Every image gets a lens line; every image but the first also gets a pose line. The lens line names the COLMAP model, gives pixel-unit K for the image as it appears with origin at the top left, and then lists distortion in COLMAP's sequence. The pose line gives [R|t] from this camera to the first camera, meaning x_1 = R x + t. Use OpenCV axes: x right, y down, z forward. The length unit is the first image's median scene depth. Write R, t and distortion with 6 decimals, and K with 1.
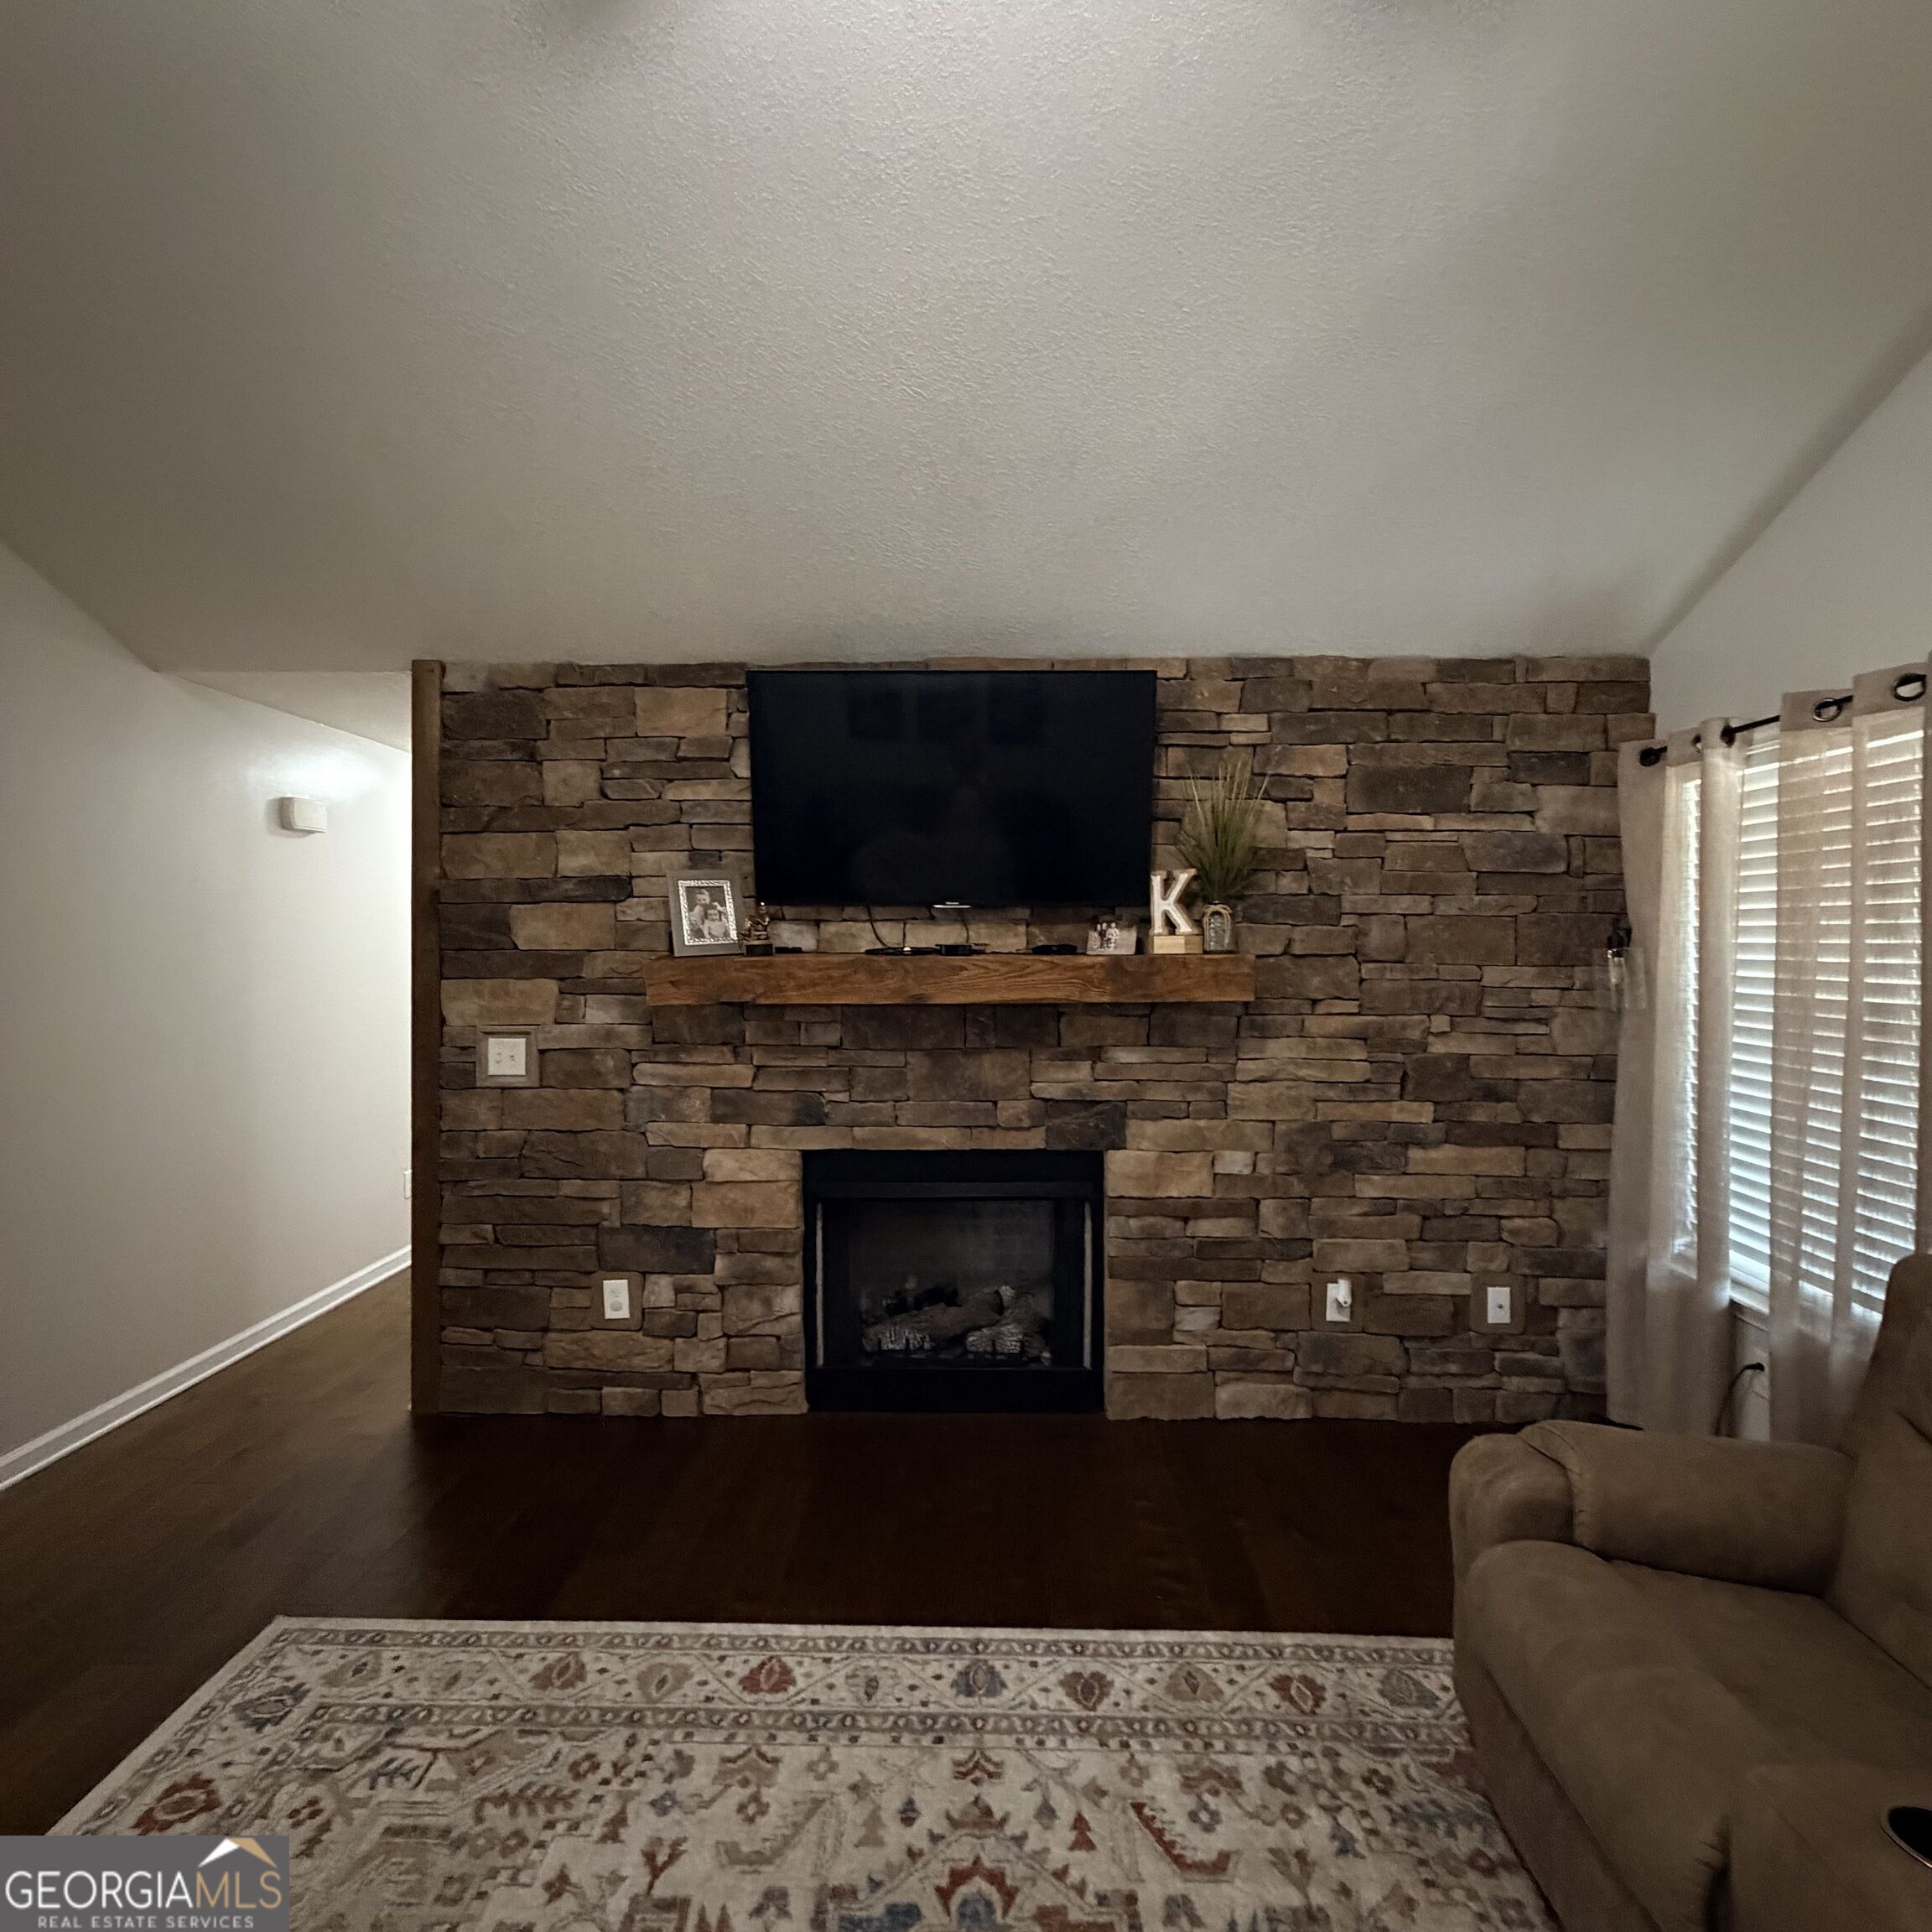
lens RADIAL K [[1016.4, 0, 962.5], [0, 1016.4, 964.2], [0, 0, 1]] dist [-0.000603, -0.000548]
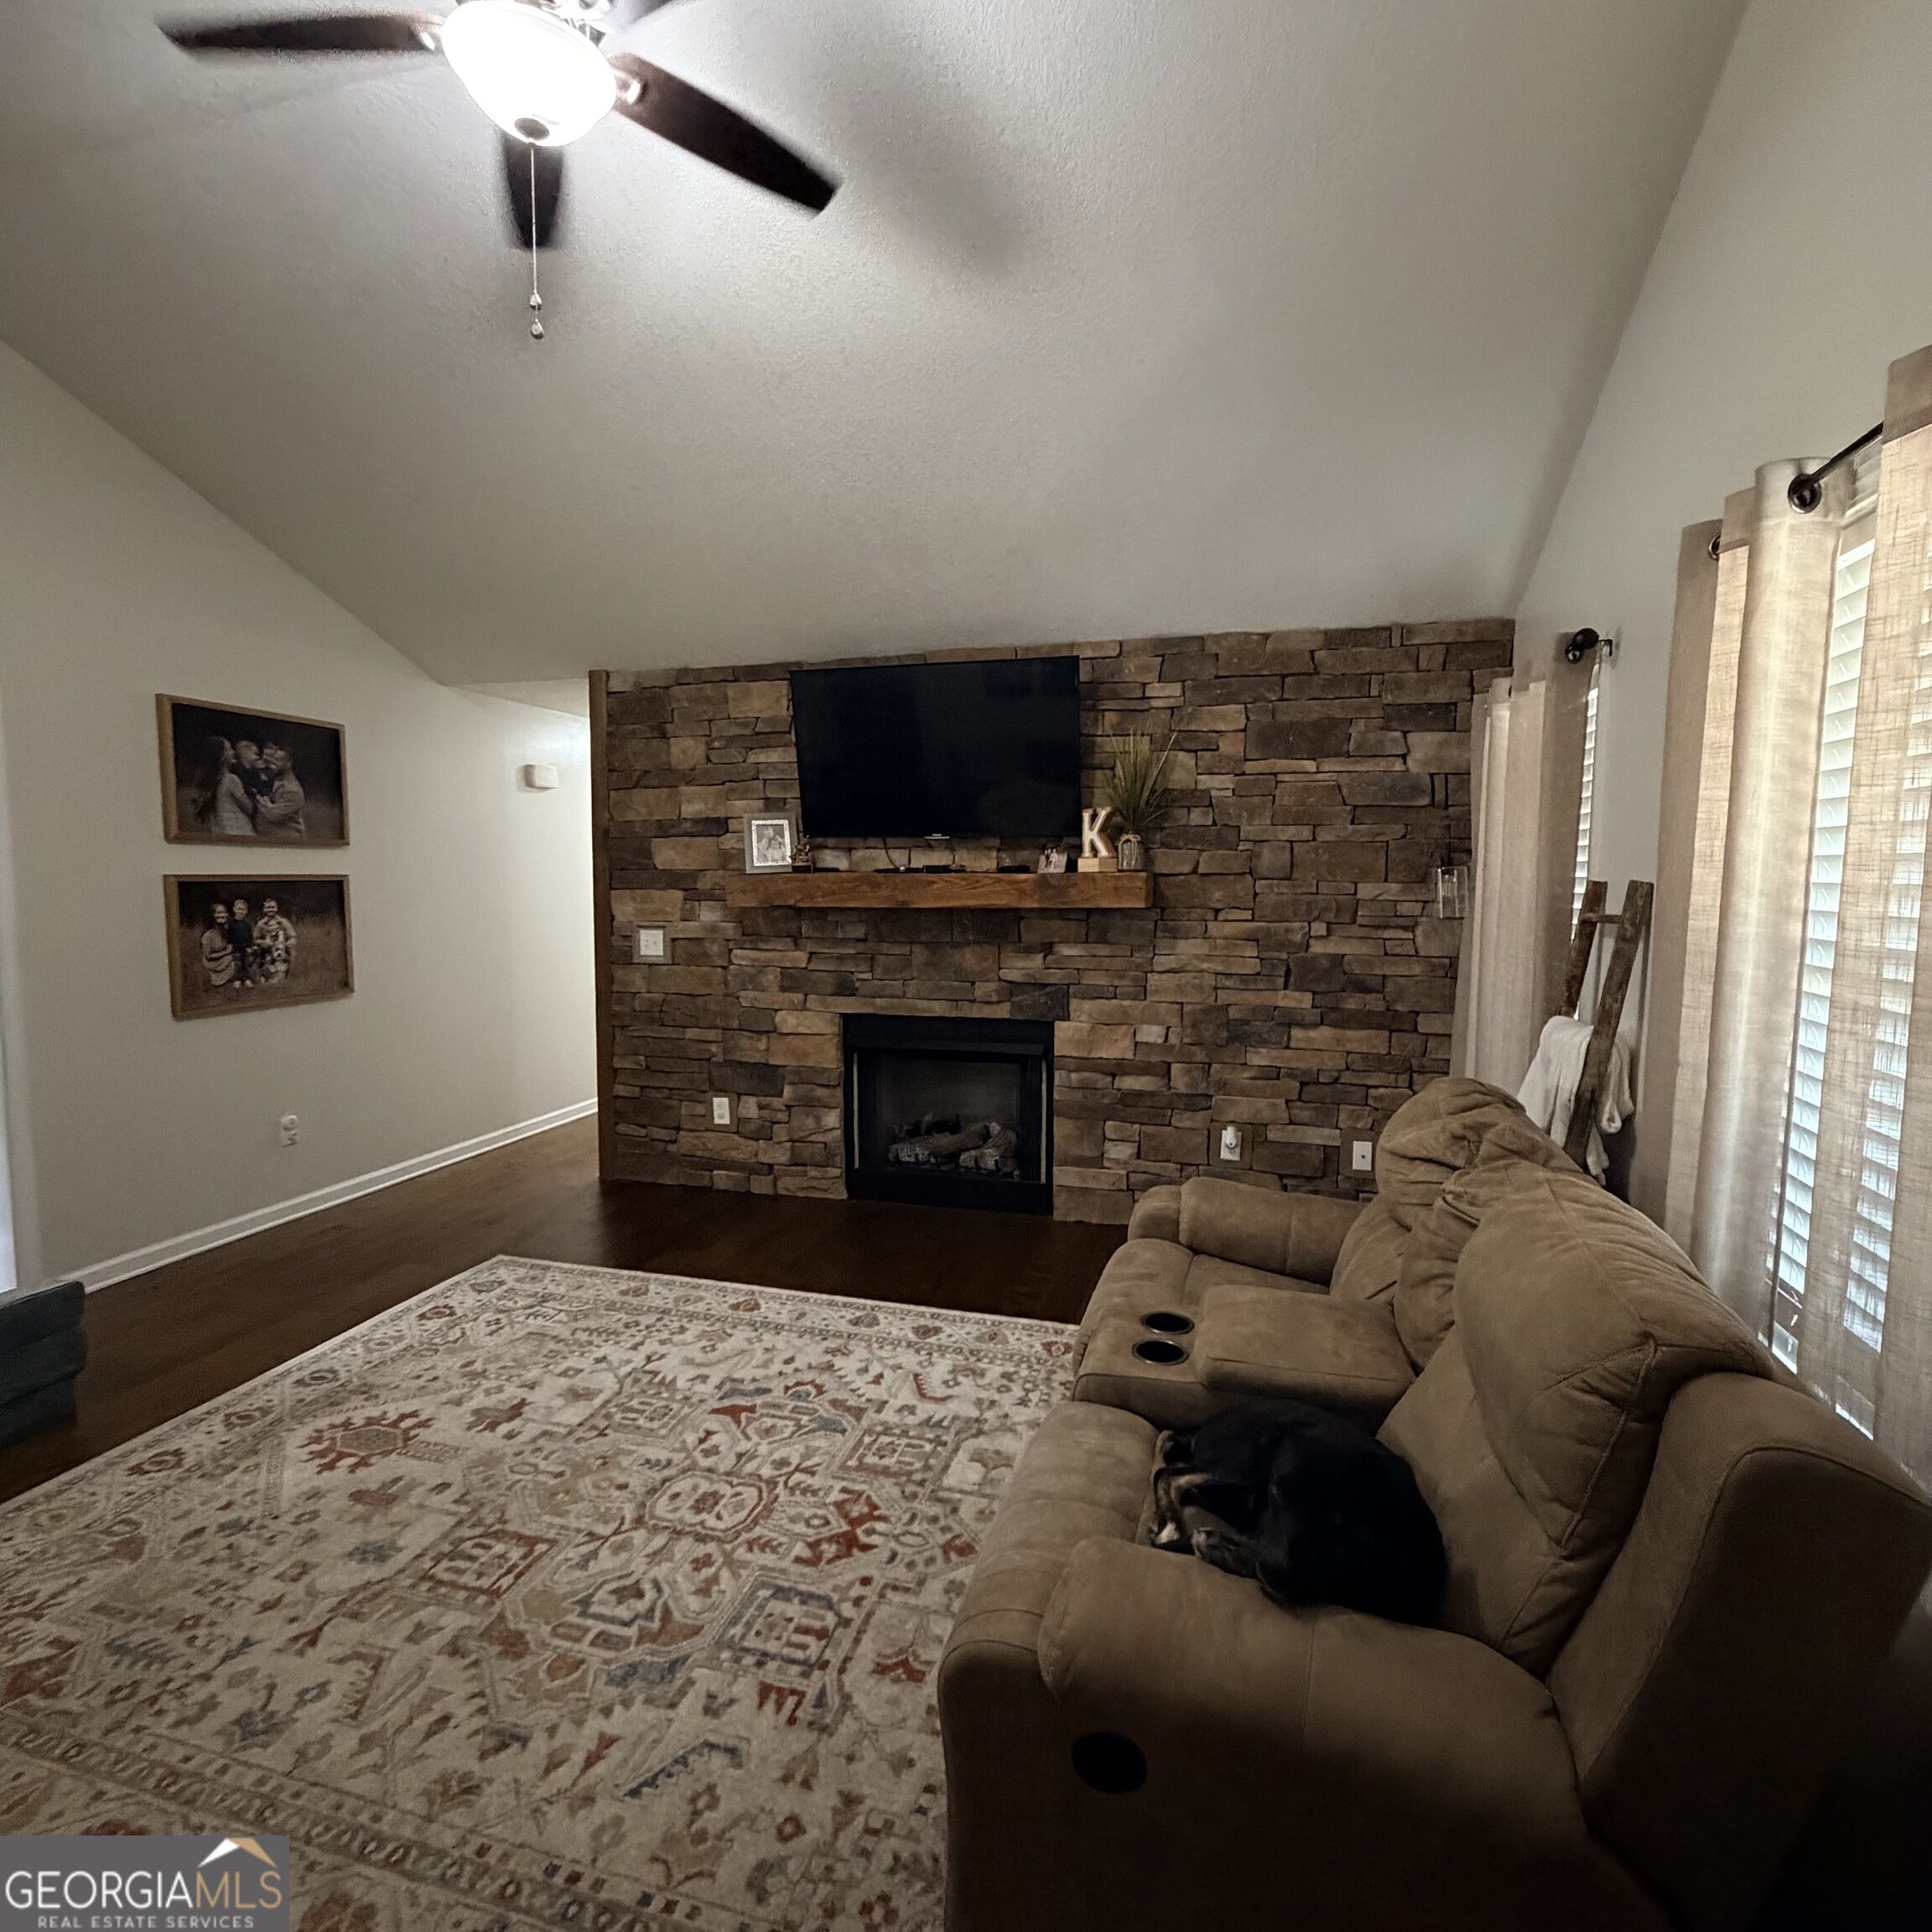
lens RADIAL K [[1016.4, 0, 966.9], [0, 1016.4, 965.7], [0, 0, 1]] dist [-0.000603, -0.000548]
pose [[0.968784, 0.023512, -0.246790, 0.360140], [-0.006691, 0.997610, 0.068776, 0.020424], [0.247817, -0.064978, 0.966625, -0.310382]]
